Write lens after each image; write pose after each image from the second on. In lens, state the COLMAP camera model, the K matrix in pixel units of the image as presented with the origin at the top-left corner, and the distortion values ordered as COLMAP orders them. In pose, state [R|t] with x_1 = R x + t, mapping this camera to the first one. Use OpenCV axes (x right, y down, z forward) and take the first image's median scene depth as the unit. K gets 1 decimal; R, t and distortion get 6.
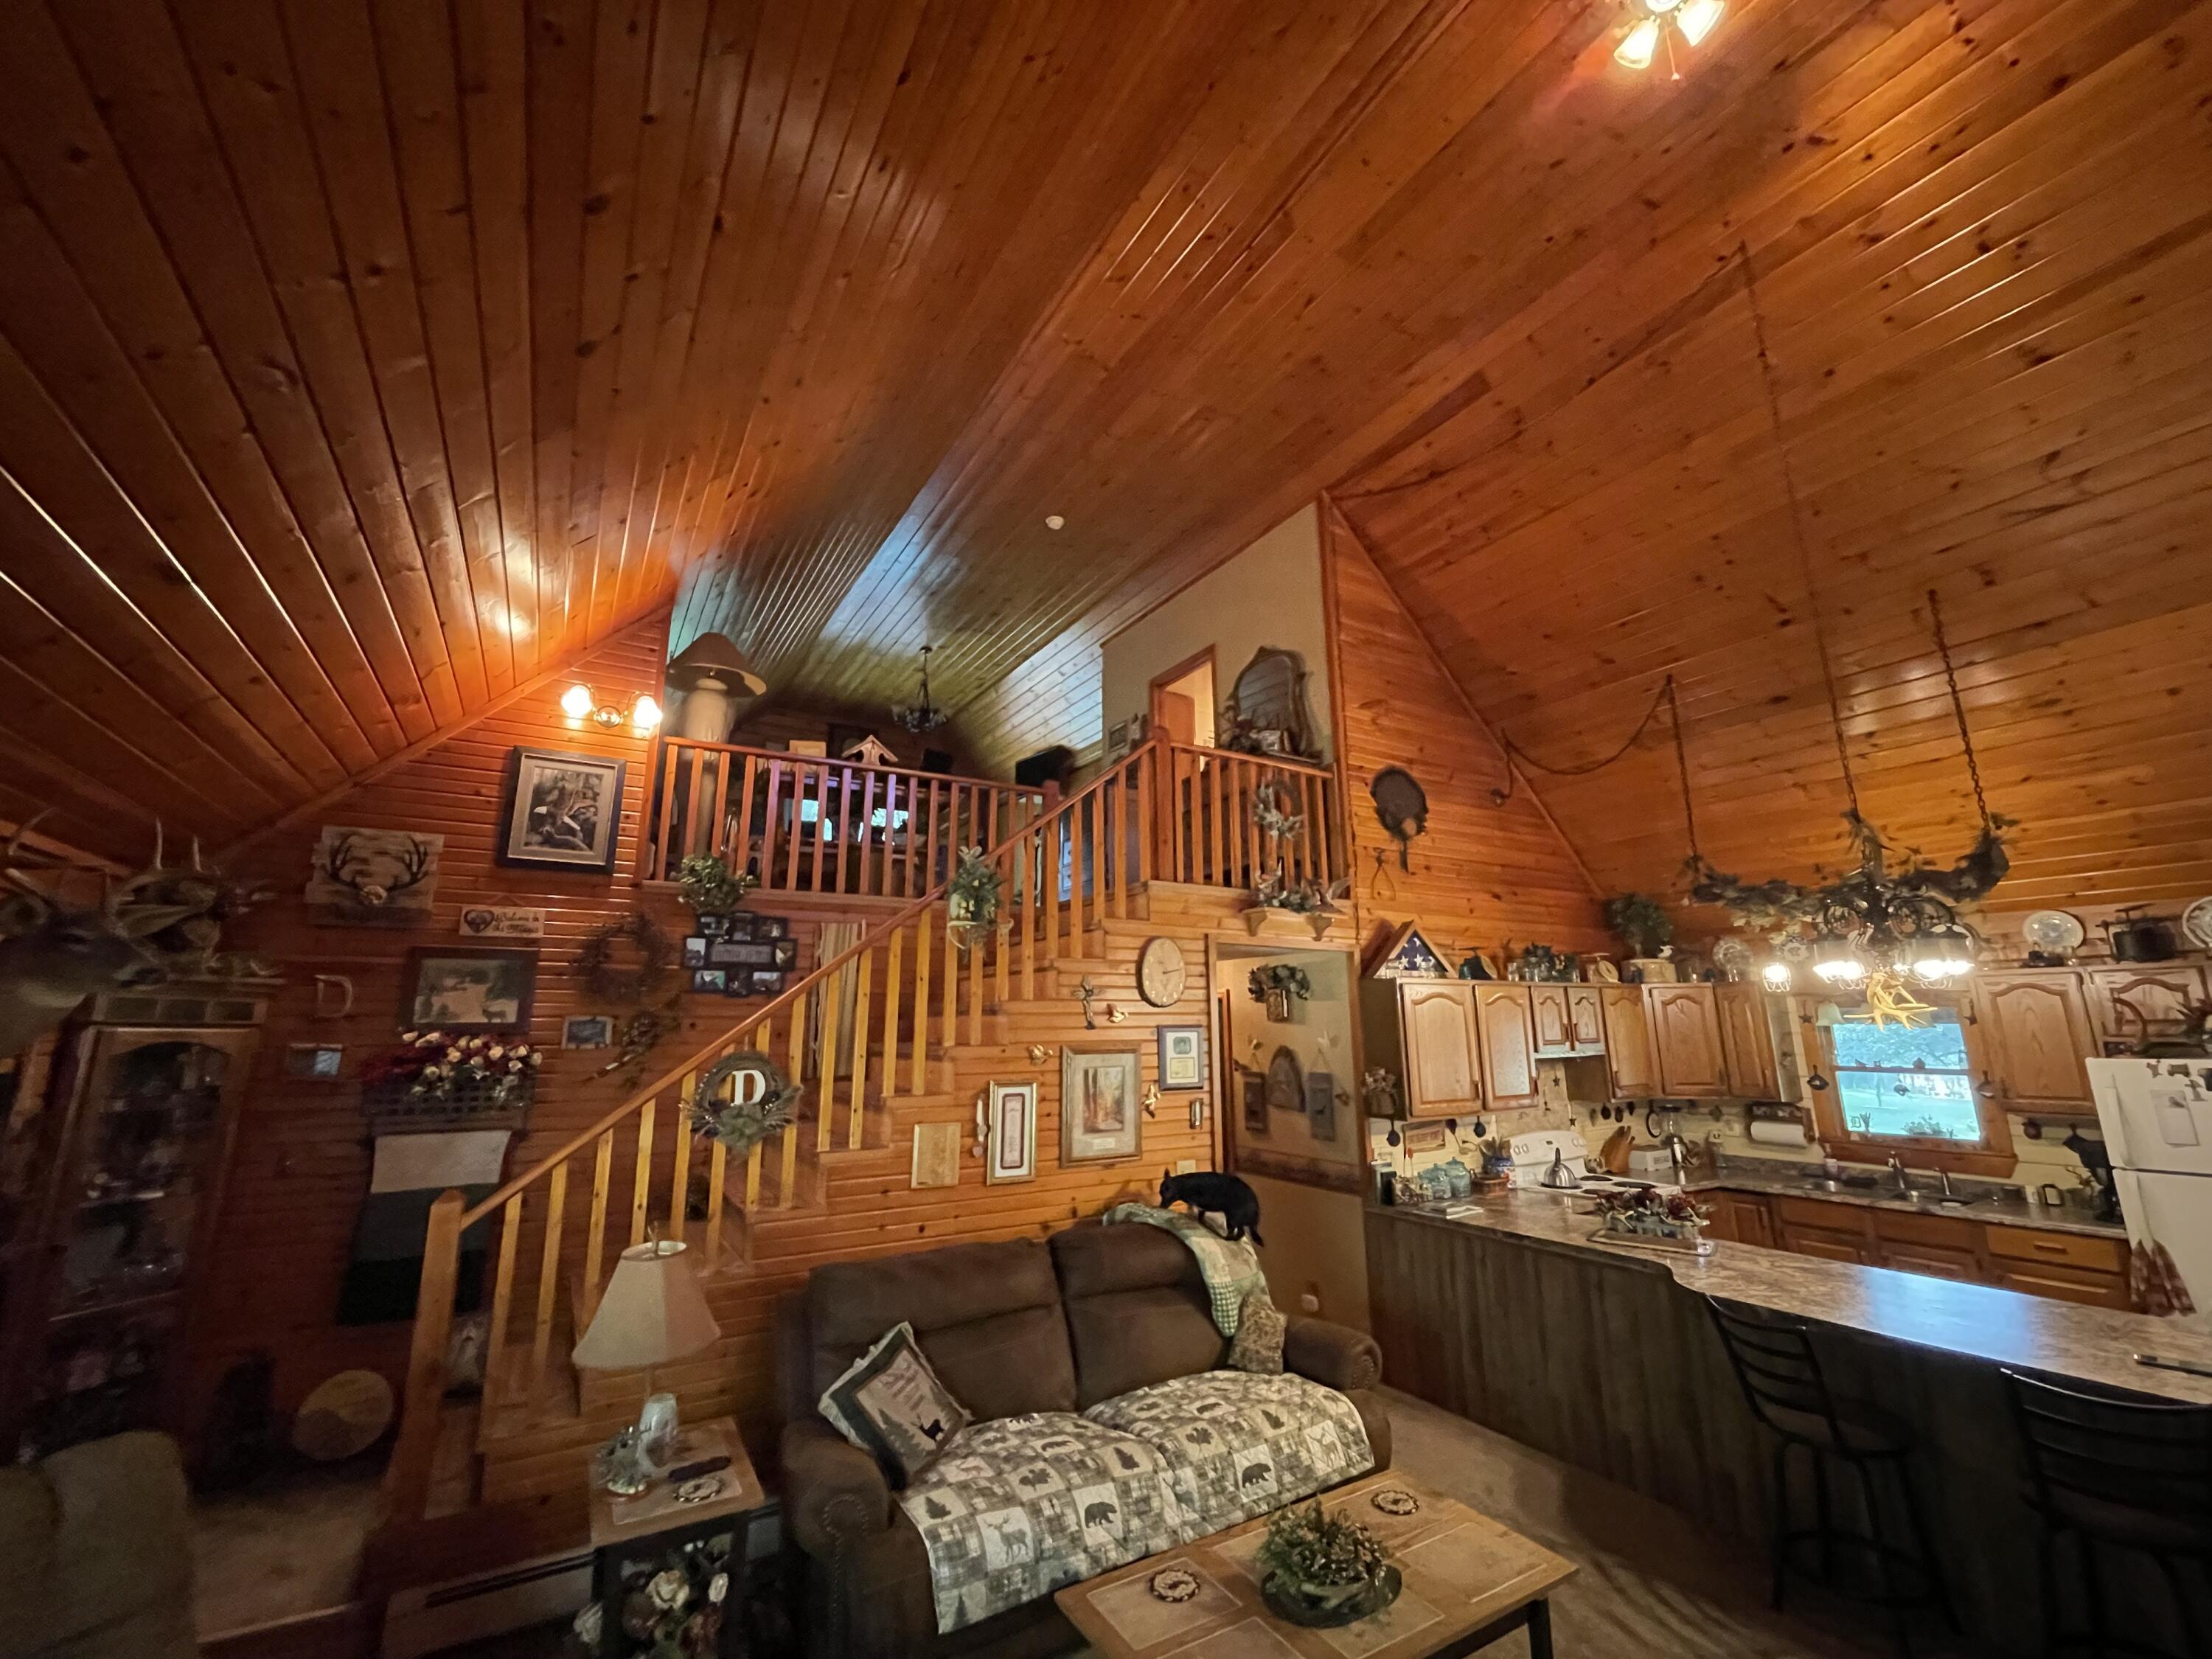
lens RADIAL K [[896.0, 0, 1098.7], [0, 896.0, 821.6], [0, 0, 1]] dist [-0.010449, 0.004351]
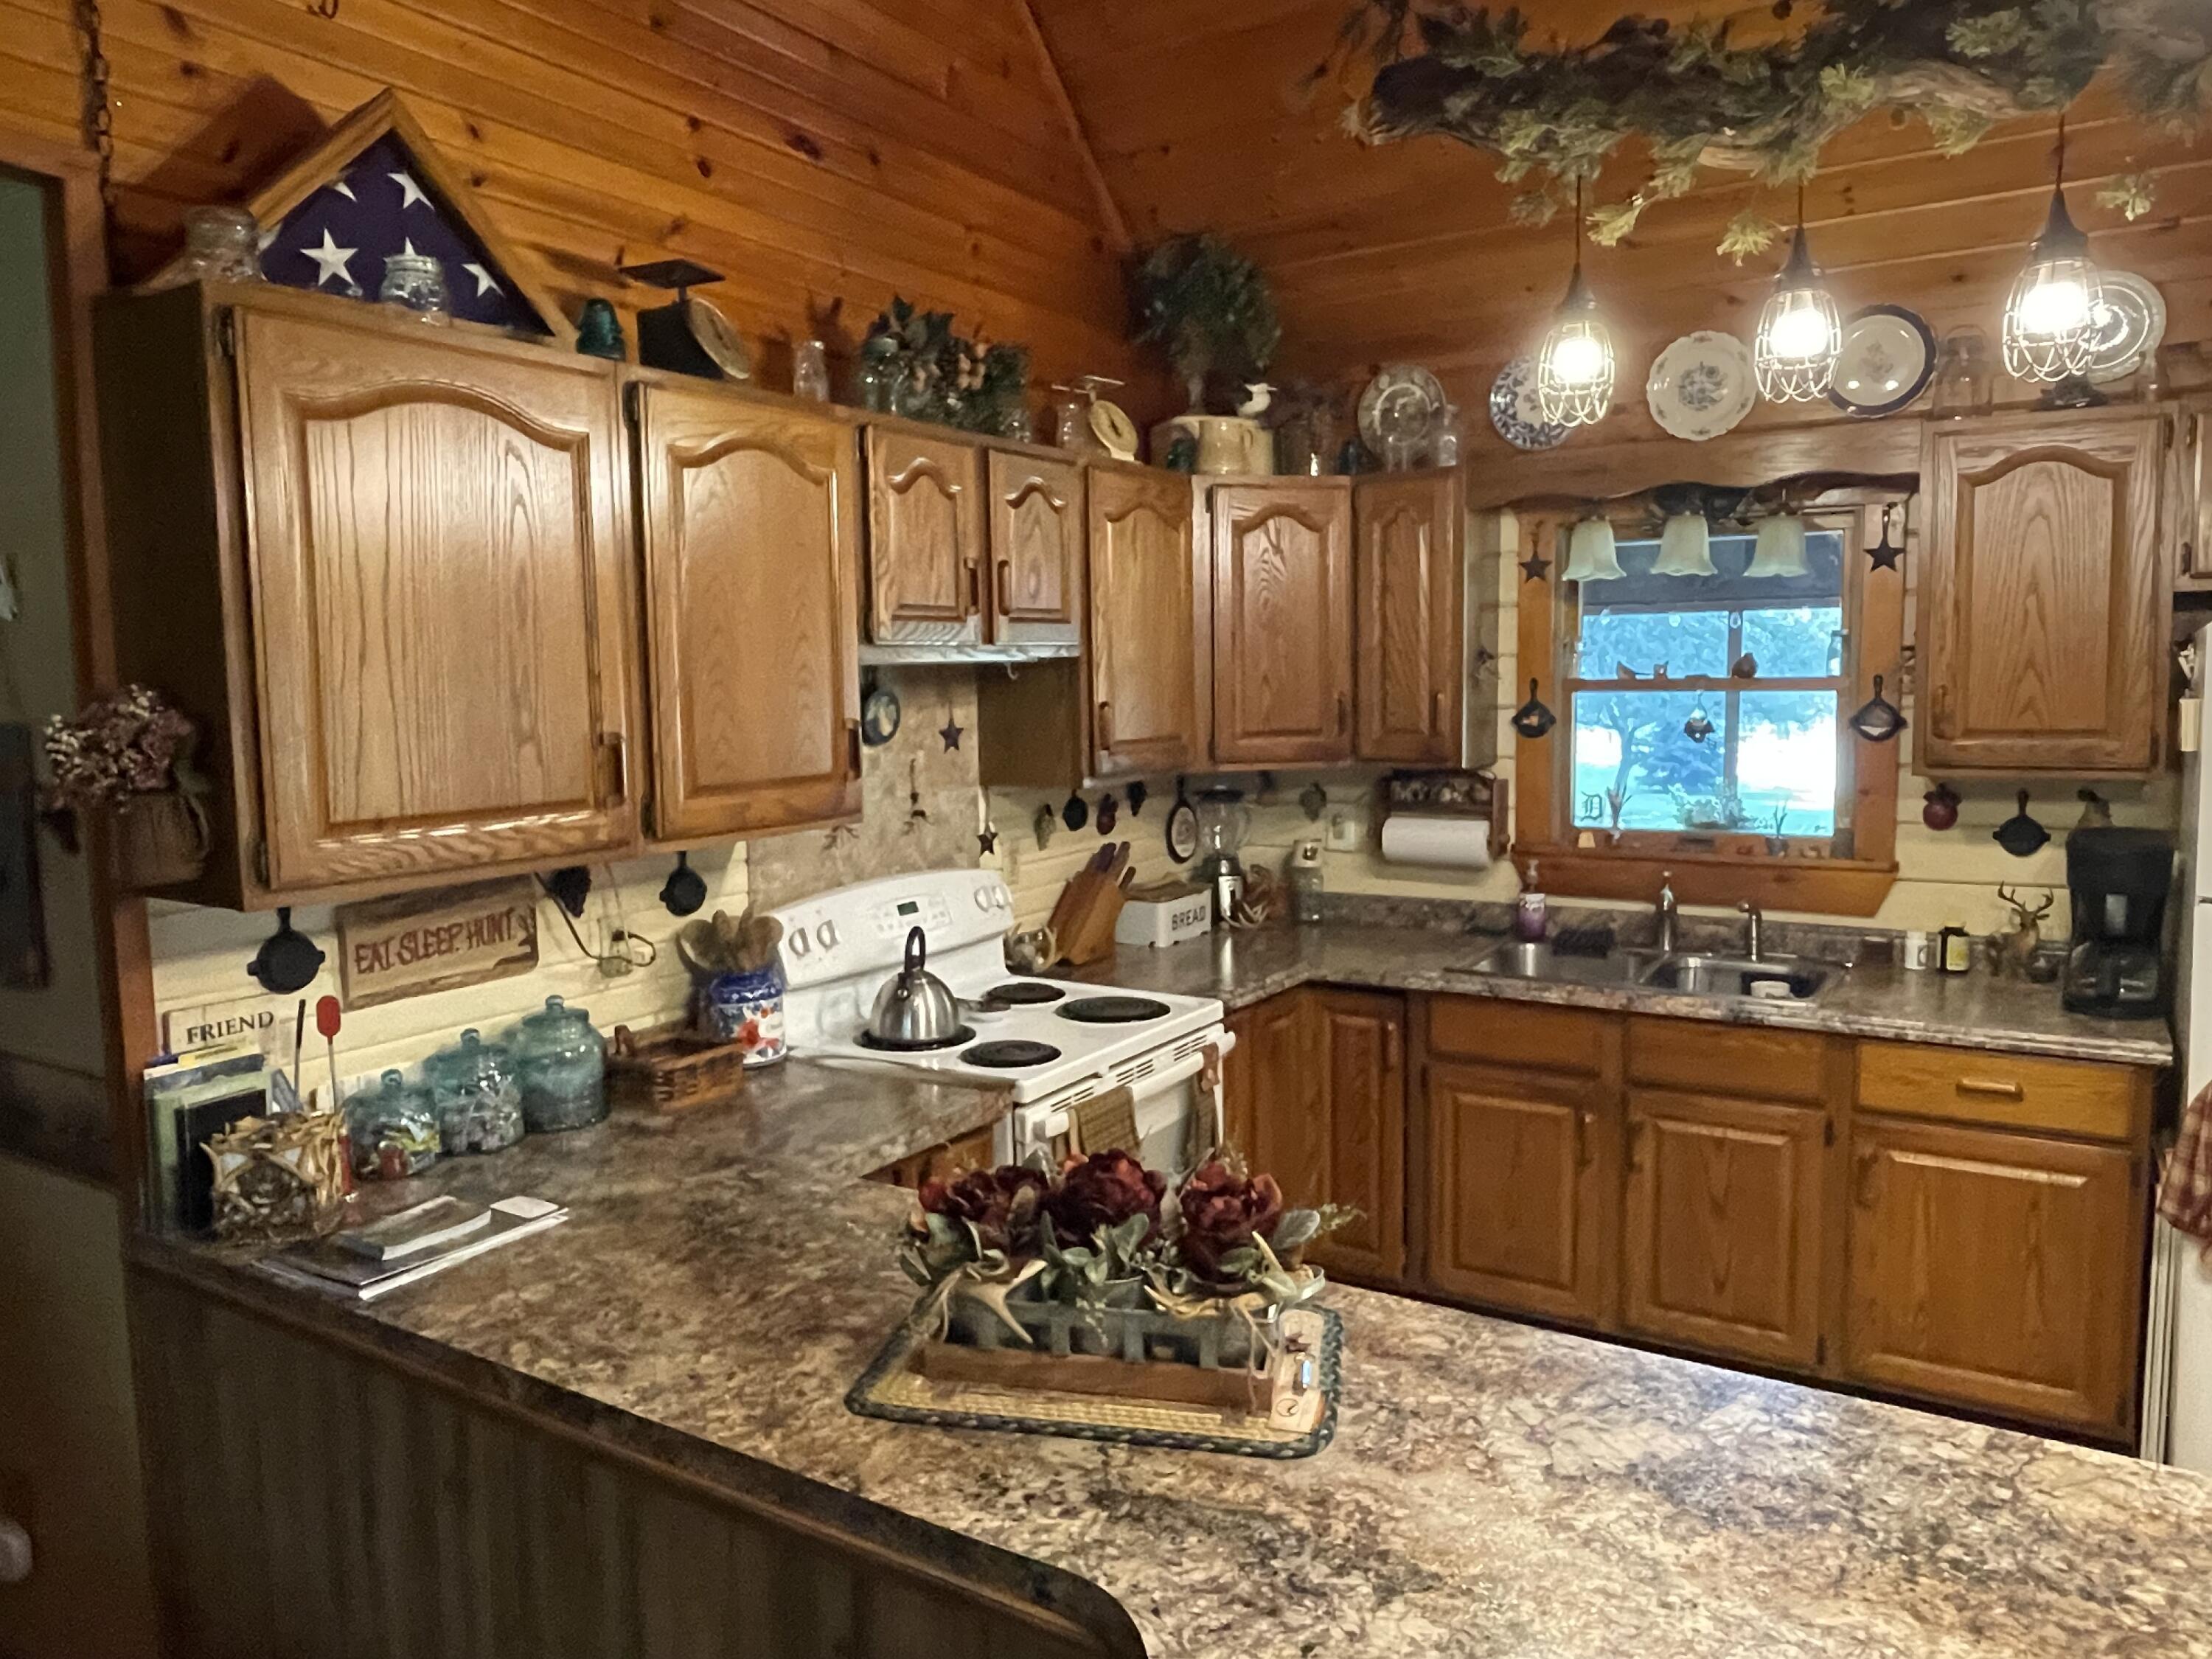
lens RADIAL K [[1497.7, 0, 1103.9], [0, 1497.7, 816.6], [0, 0, 1]] dist [0.014461, -0.021939]
pose [[0.888479, -0.054544, 0.455665, 0.406539], [-0.090711, 0.952449, 0.290881, 0.198594], [-0.449864, -0.299775, 0.841283, 0.644808]]
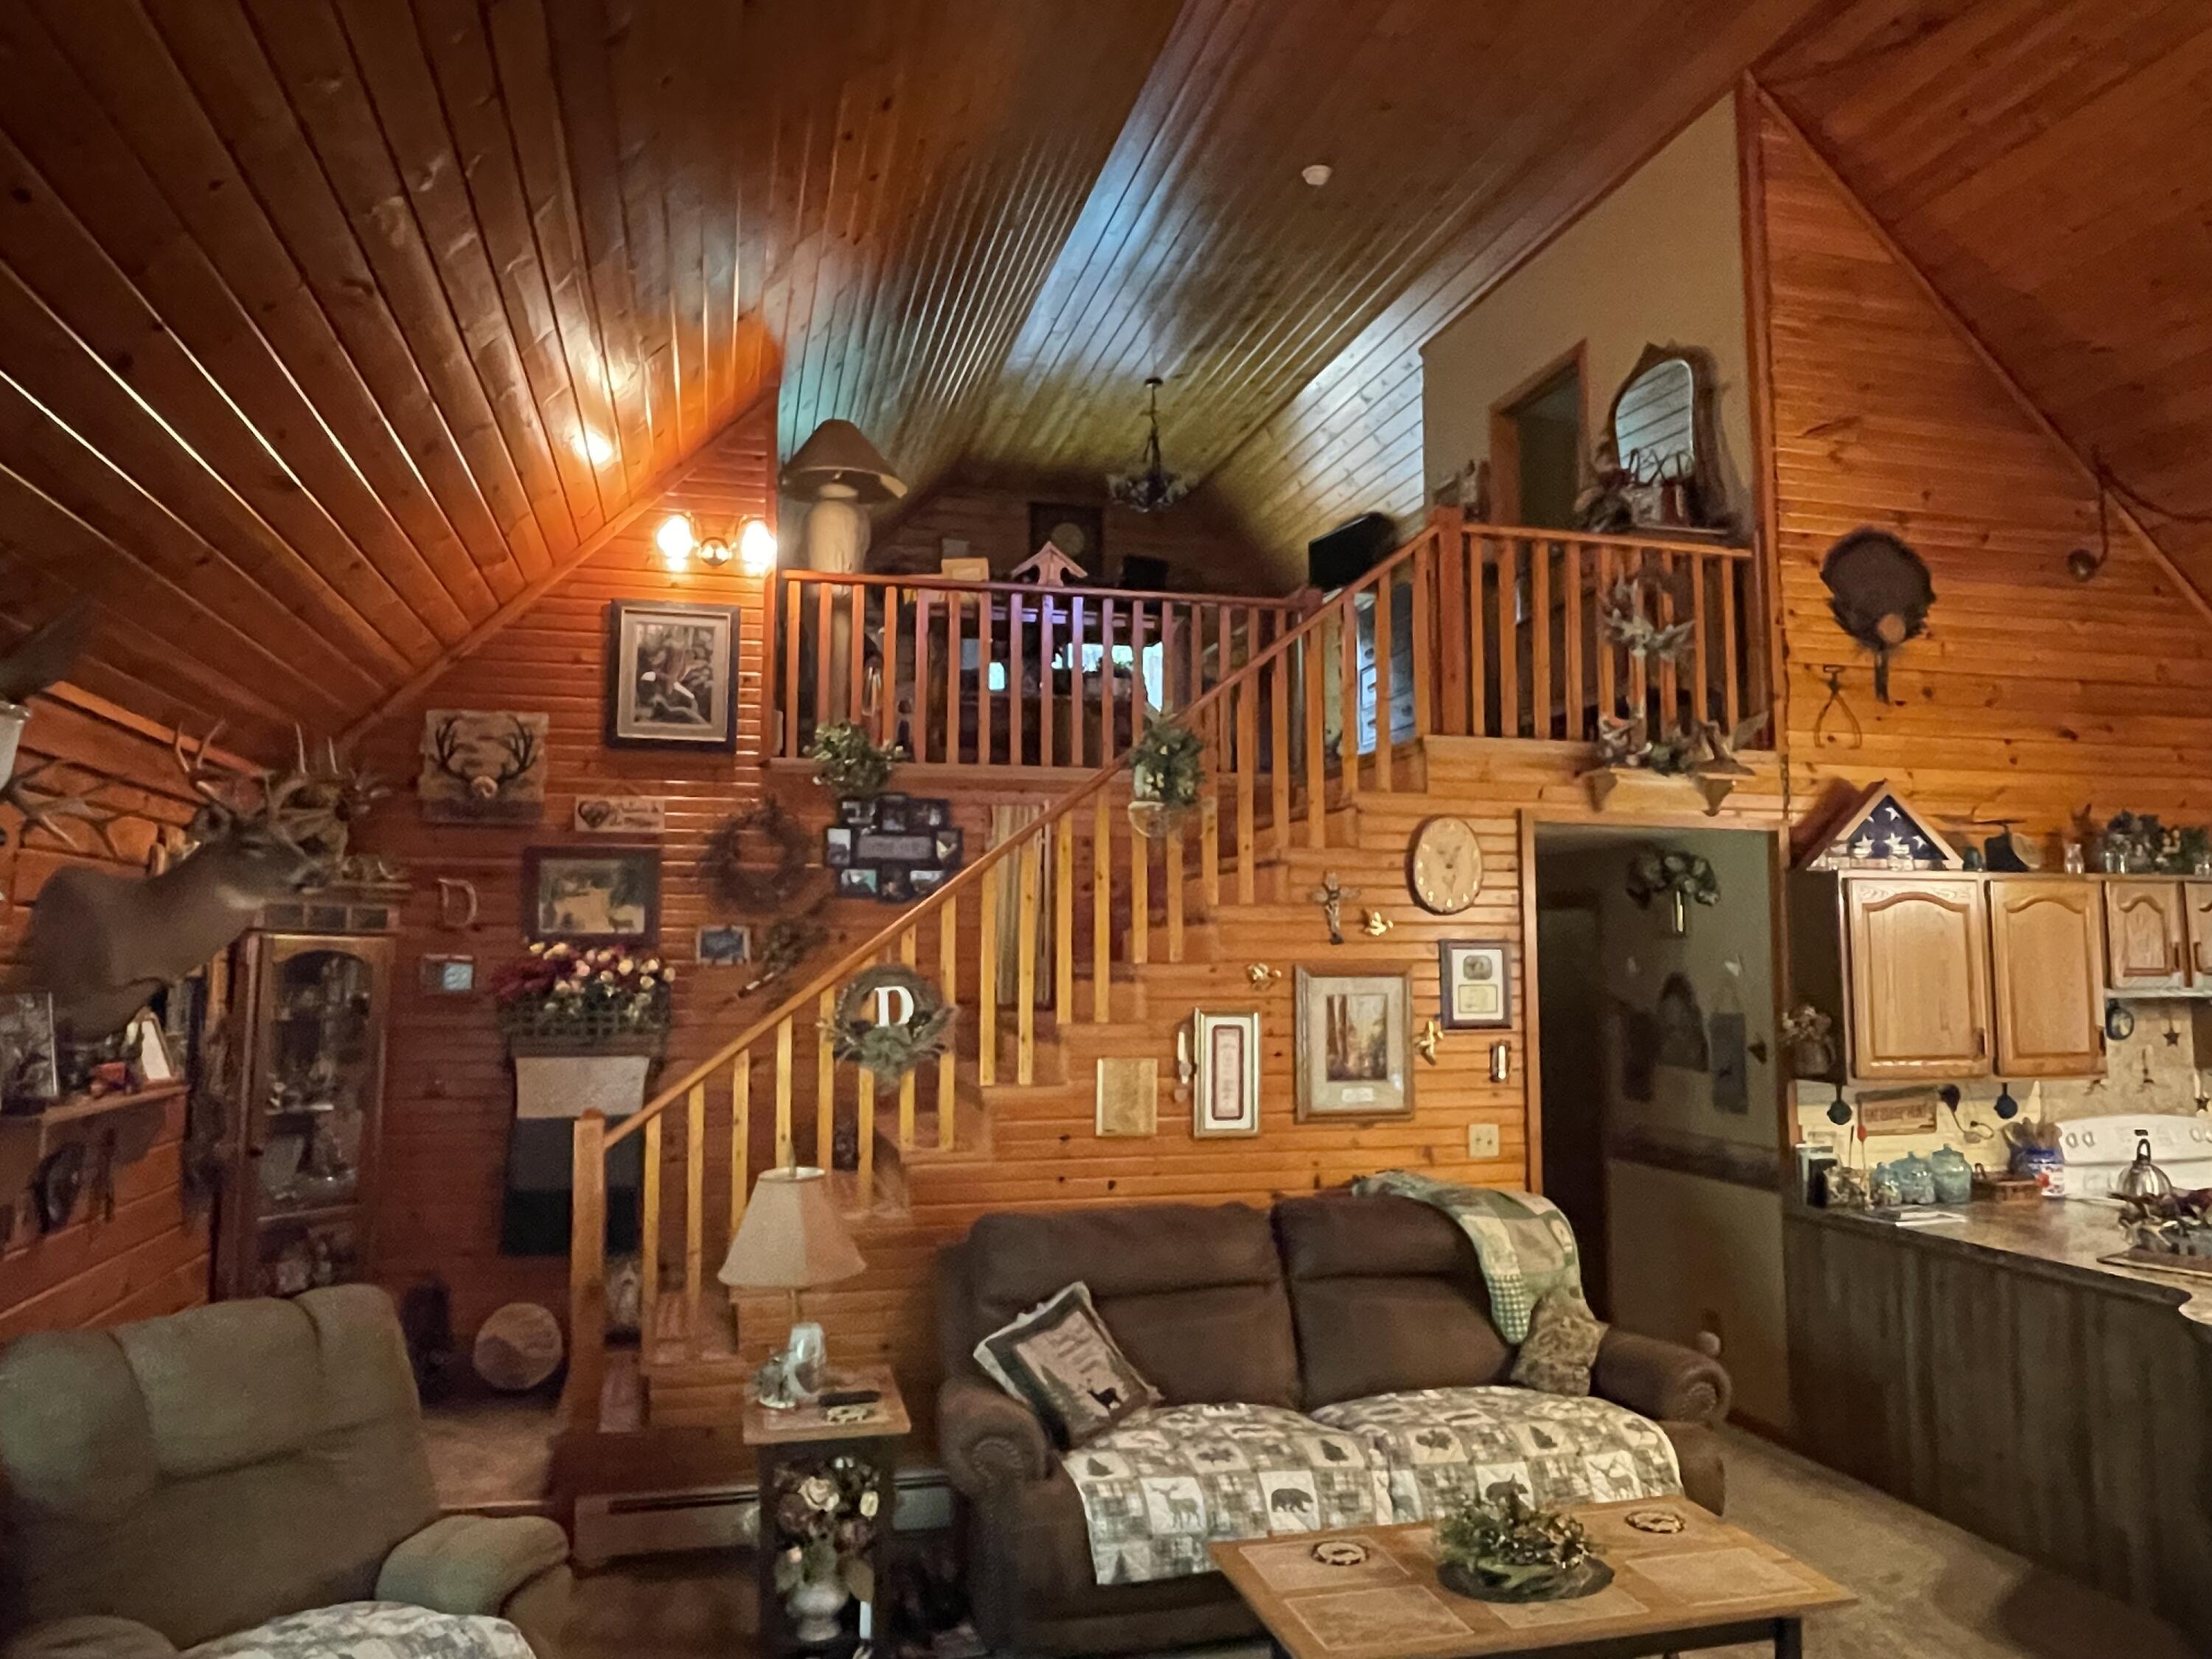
lens RADIAL K [[1497.7, 0, 1101.0], [0, 1497.7, 809.8], [0, 0, 1]] dist [0.014461, -0.021939]
pose [[0.959028, -0.021293, -0.282509, 0.149884], [0.057035, 0.991267, 0.118901, -0.030925], [0.277510, -0.130143, 0.951867, -0.195102]]
